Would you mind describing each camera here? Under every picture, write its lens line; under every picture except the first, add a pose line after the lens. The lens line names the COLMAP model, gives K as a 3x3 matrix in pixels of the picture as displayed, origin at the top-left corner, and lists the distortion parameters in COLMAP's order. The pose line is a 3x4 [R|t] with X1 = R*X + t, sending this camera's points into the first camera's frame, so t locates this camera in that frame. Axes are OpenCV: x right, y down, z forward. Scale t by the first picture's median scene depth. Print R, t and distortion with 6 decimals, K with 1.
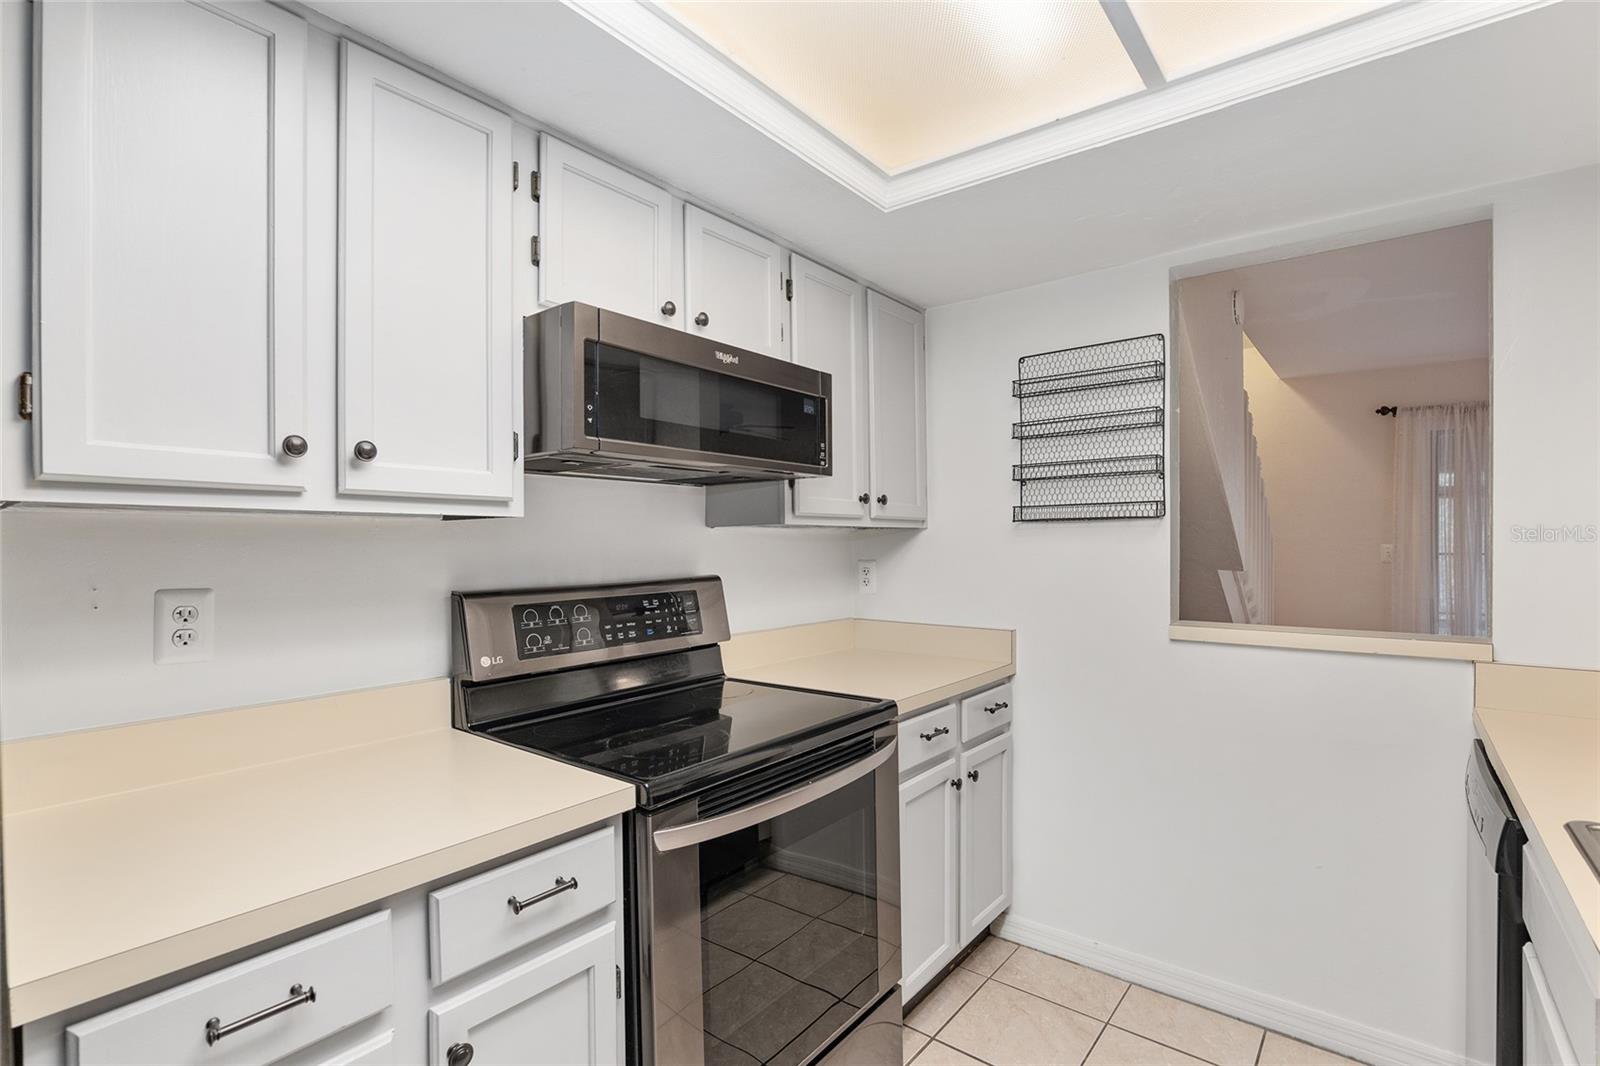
lens RADIAL K [[752.2, 0, 801.3], [0, 752.2, 540.1], [0, 0, 1]] dist [-0.025176, 0.004052]
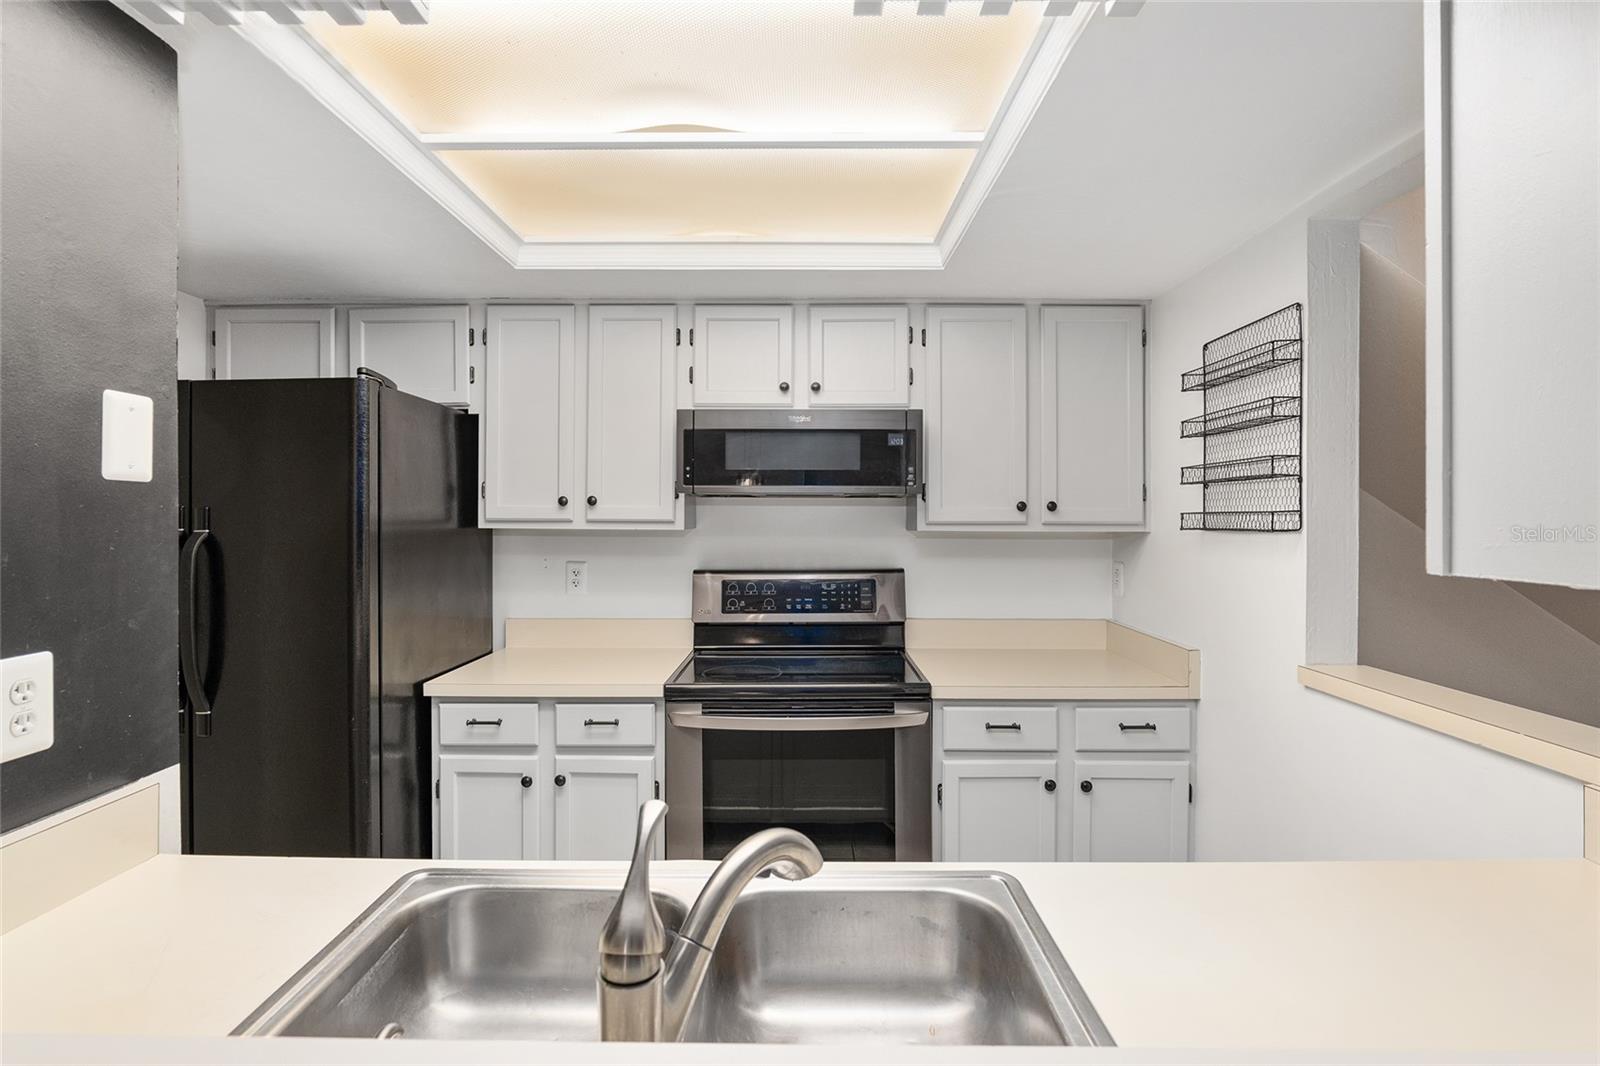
lens RADIAL K [[752.2, 0, 796.1], [0, 752.2, 520.9], [0, 0, 1]] dist [-0.025176, 0.004052]
pose [[0.610234, 0.012490, -0.792123, 0.877989], [-0.003173, 0.999906, 0.013322, -0.056551], [0.792215, -0.005616, 0.610216, 0.099895]]
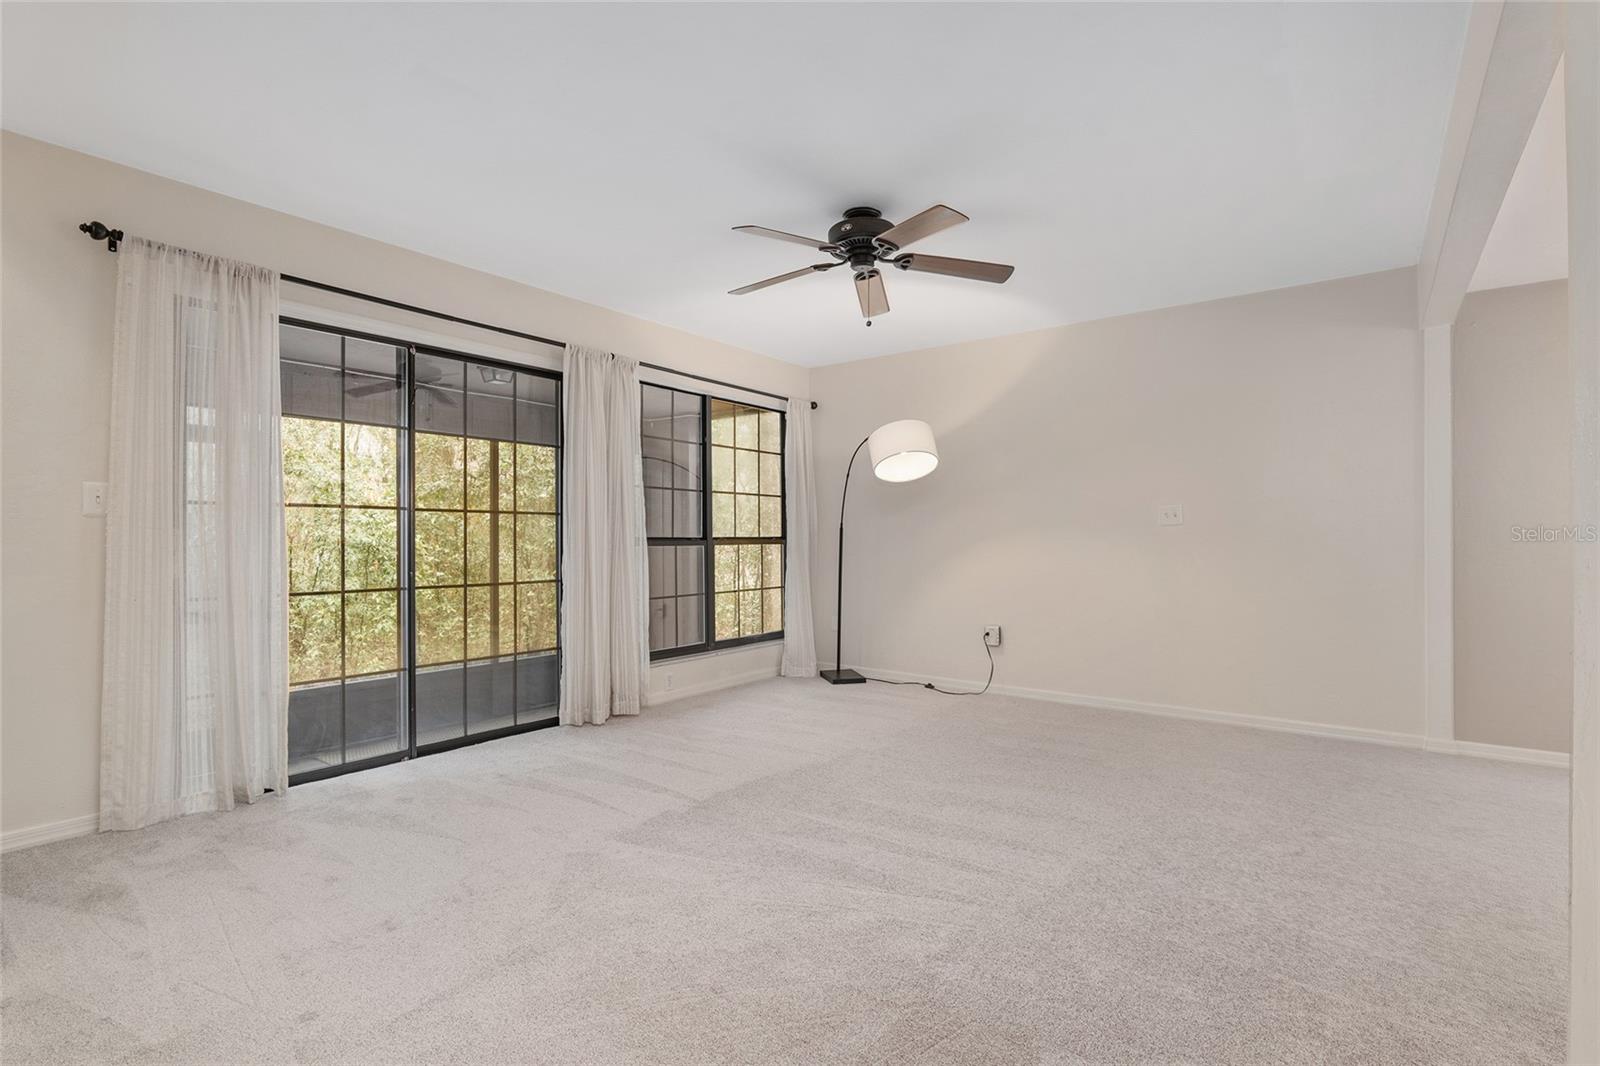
lens RADIAL K [[752.2, 0, 814.6], [0, 752.2, 535.8], [0, 0, 1]] dist [-0.025176, 0.004052]
pose [[-0.048746, -0.002406, 0.998808, 0.594002], [-0.002708, 0.999994, 0.002277, 0.110041], [-0.998808, -0.002594, -0.048752, 1.308851]]
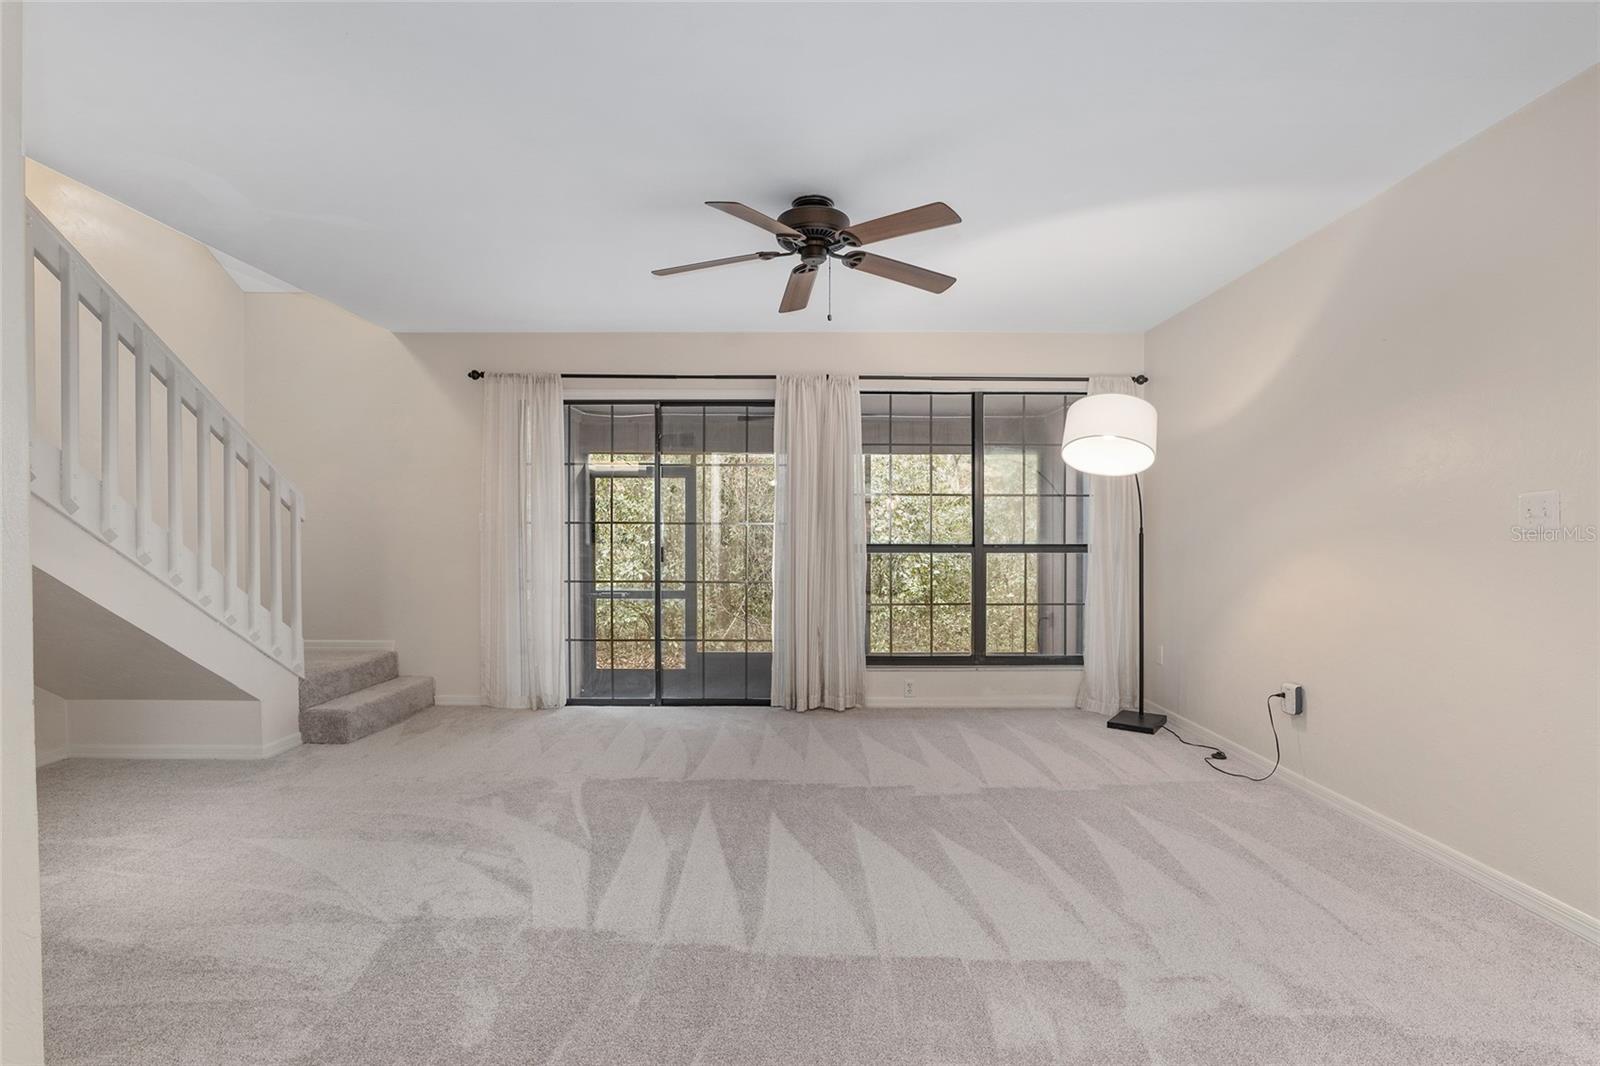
lens RADIAL K [[752.2, 0, 804.8], [0, 752.2, 547.3], [0, 0, 1]] dist [-0.025176, 0.004052]
pose [[0.776776, -0.008825, 0.629716, 1.296975], [-0.000466, 0.999893, 0.014588, 0.096449], [-0.629777, -0.011625, 0.776689, -0.100411]]
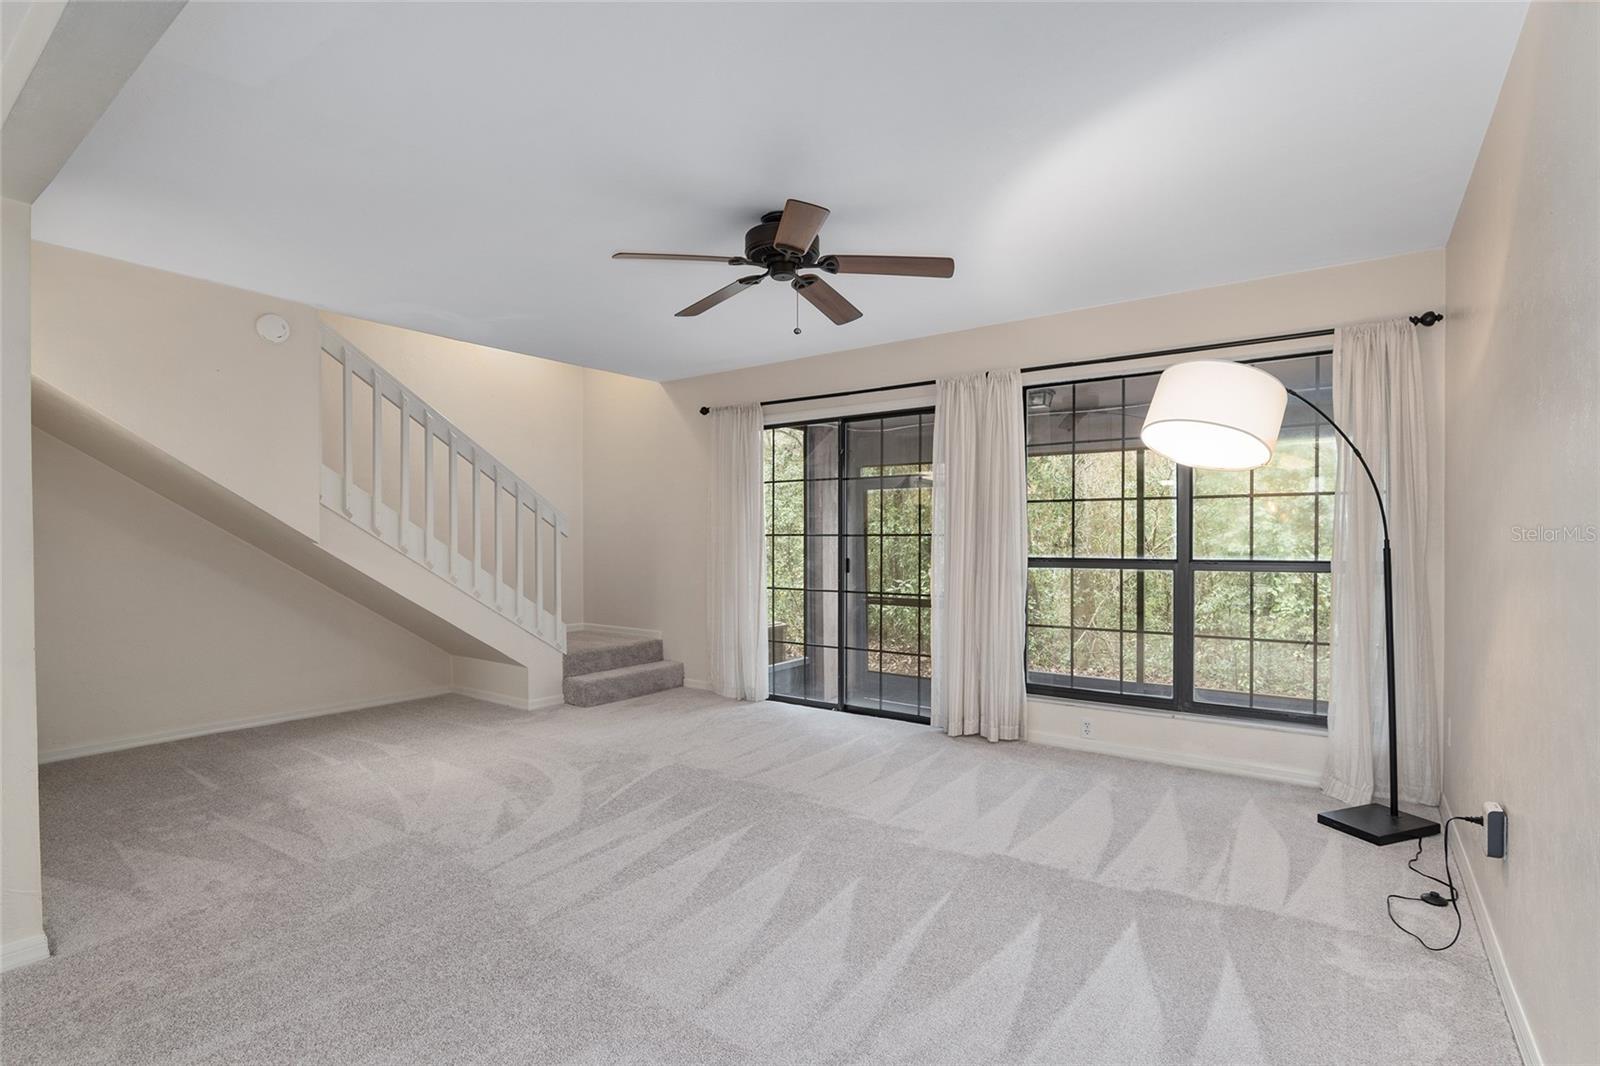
lens RADIAL K [[752.2, 0, 808.7], [0, 752.2, 543.6], [0, 0, 1]] dist [-0.025176, 0.004052]
pose [[0.998281, -0.002805, 0.058537, 2.269289], [0.002398, 0.999972, 0.007021, 0.062748], [-0.058555, -0.006868, 0.998261, -0.452456]]
